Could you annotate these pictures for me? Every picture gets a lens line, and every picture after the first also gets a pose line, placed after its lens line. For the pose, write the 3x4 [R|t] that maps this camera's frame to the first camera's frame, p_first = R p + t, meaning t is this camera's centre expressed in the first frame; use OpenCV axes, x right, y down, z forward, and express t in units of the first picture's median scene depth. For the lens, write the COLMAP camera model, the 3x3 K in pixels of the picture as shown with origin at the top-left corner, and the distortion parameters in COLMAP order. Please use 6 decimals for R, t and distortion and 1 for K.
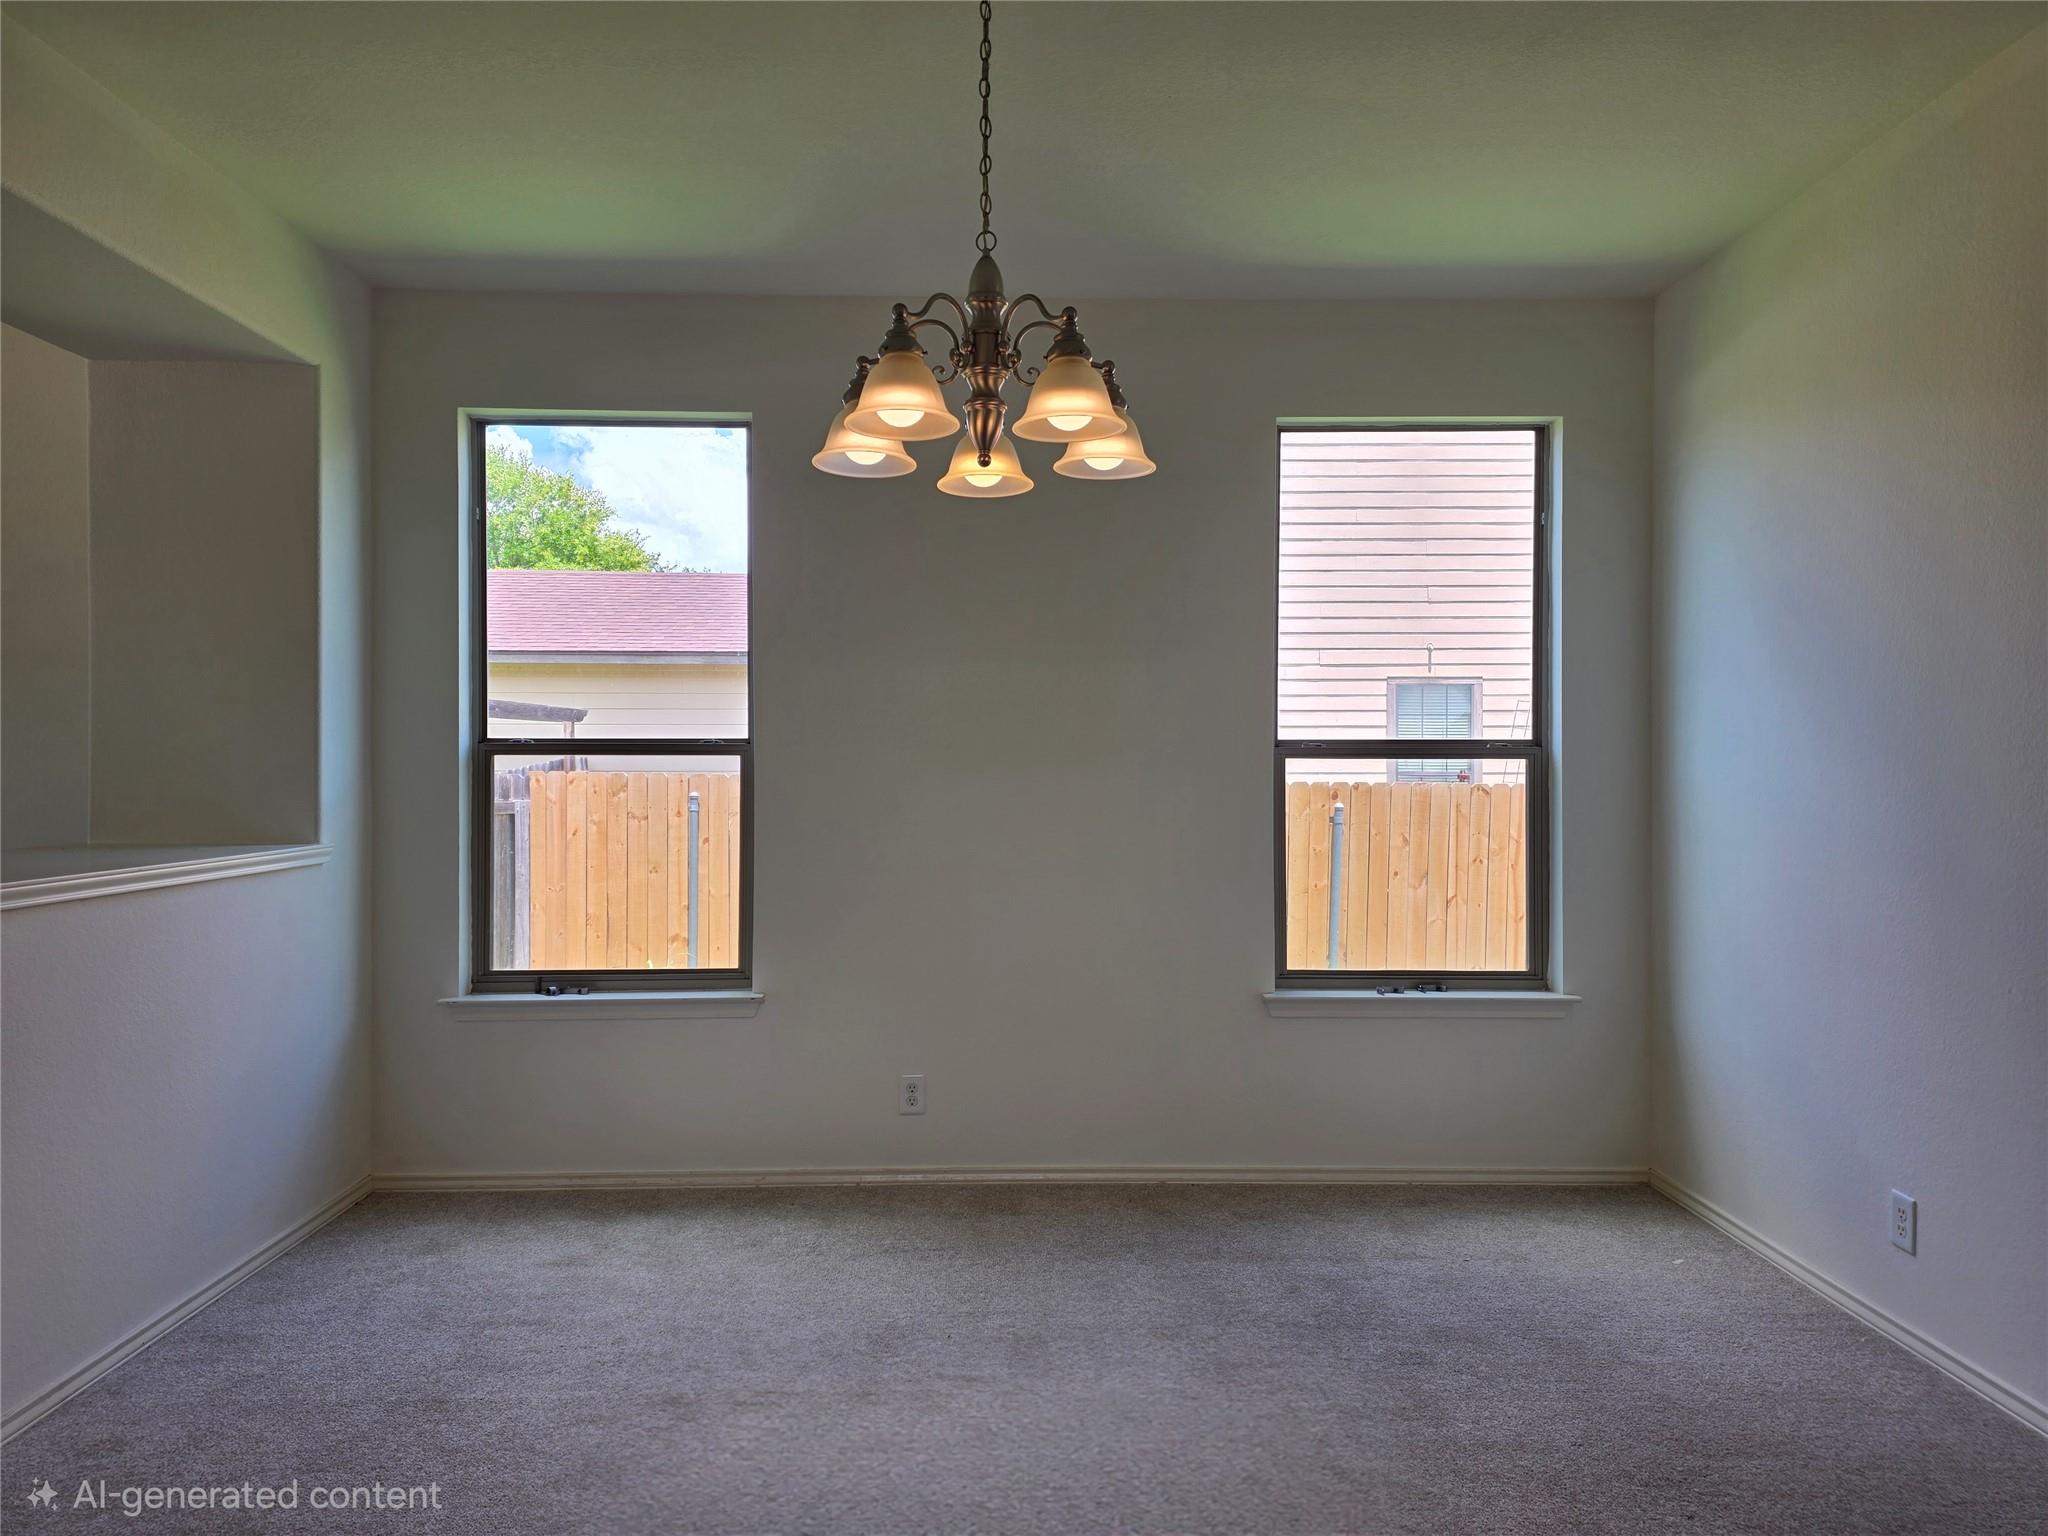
lens RADIAL K [[1376.4, 0, 1020.4], [0, 1376.4, 765.4], [0, 0, 1]] dist [0.053864, -0.021122]
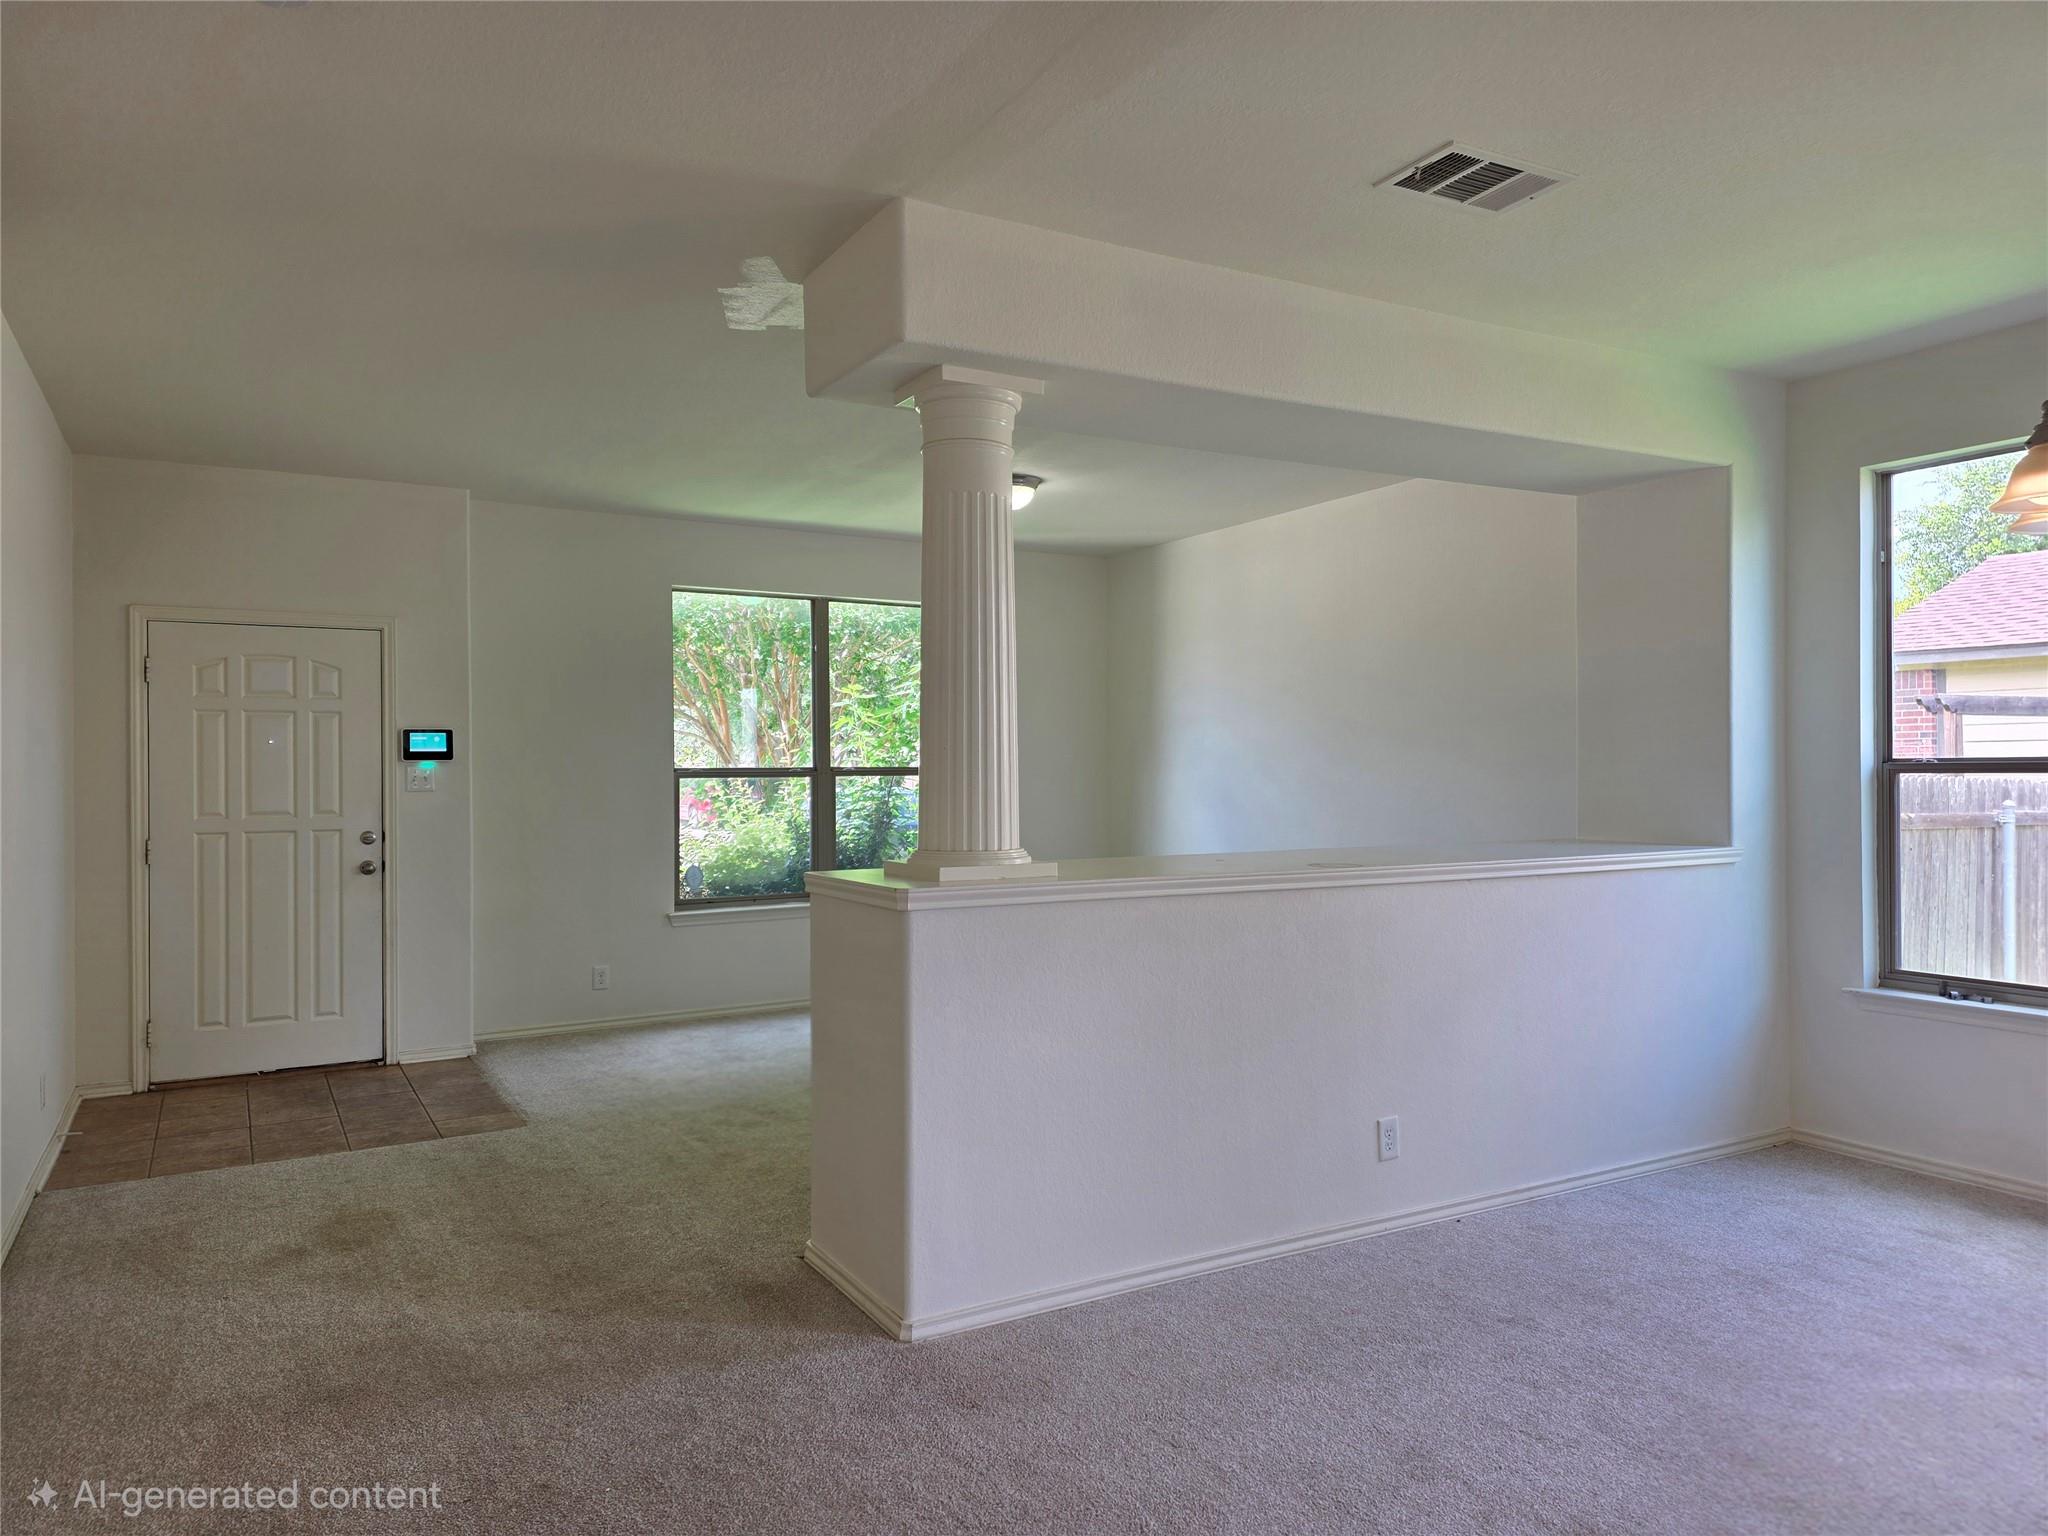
lens RADIAL K [[1376.4, 0, 1018.5], [0, 1376.4, 773.0], [0, 0, 1]] dist [0.053864, -0.021122]
pose [[0.481887, -0.006384, -0.876210, 0.287065], [0.002806, 0.999980, -0.005743, -0.004000], [0.876229, 0.000309, 0.481896, -0.162688]]
